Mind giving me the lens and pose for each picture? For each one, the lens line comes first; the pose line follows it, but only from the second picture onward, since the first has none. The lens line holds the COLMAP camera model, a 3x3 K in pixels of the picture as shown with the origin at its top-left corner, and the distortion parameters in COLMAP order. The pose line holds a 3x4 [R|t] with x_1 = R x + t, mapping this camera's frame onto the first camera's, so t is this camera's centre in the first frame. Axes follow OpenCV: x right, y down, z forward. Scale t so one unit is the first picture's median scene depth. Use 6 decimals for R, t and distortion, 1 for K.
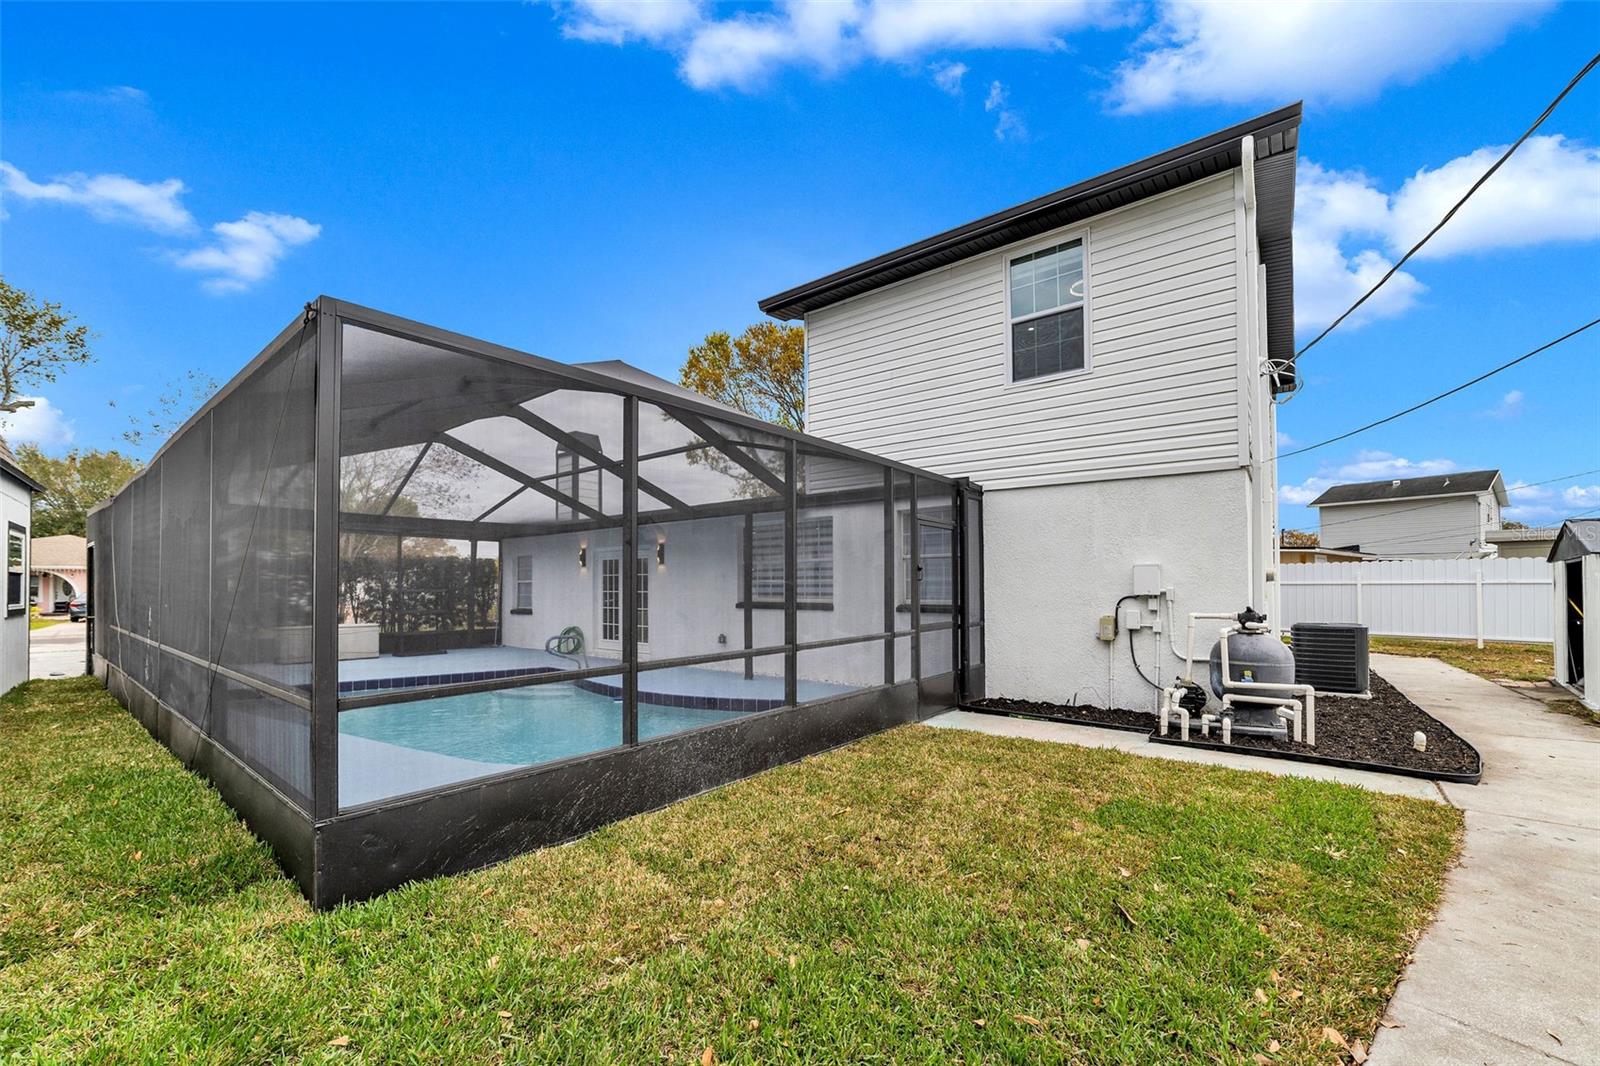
lens RADIAL K [[650.5, 0, 799.8], [0, 650.5, 588.9], [0, 0, 1]] dist [-0.021661, 0.008720]
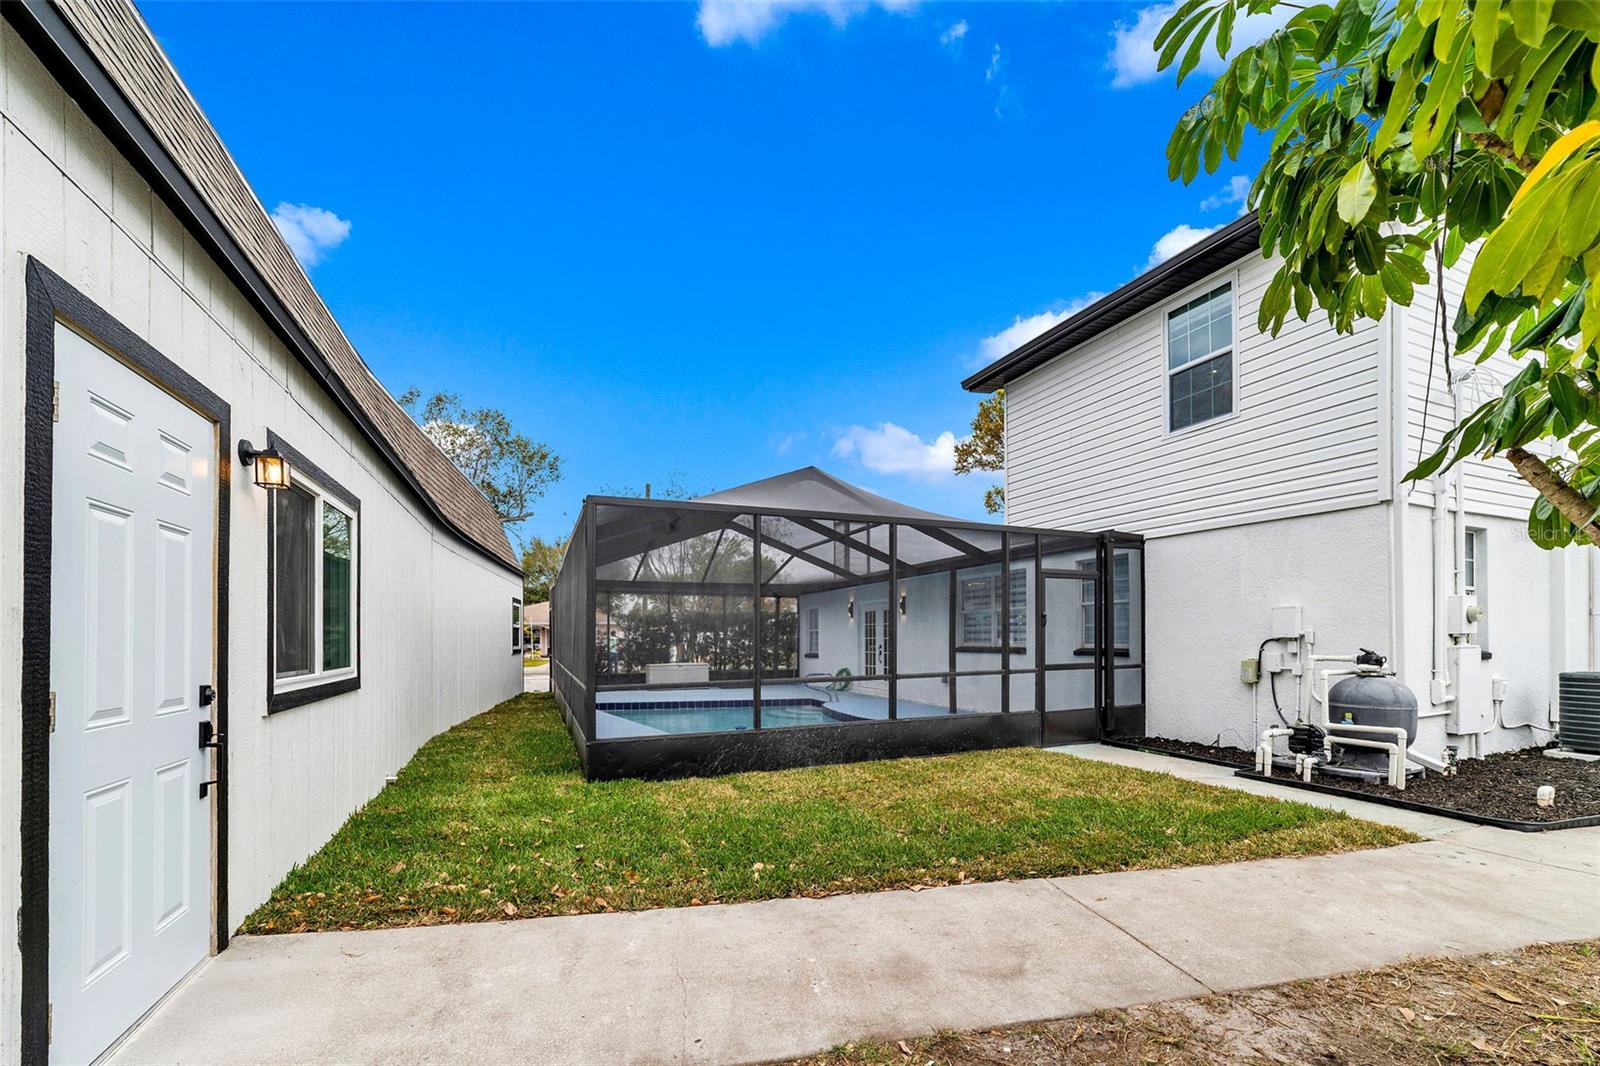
lens RADIAL K [[647.7, 0, 798.2], [0, 647.7, 645.2], [0, 0, 1]] dist [-0.023961, 0.009123]
pose [[0.882726, 0.001212, -0.469886, 0.312074], [0.004647, 0.999925, 0.011310, 0.006021], [0.469864, -0.012167, 0.882655, -0.200514]]
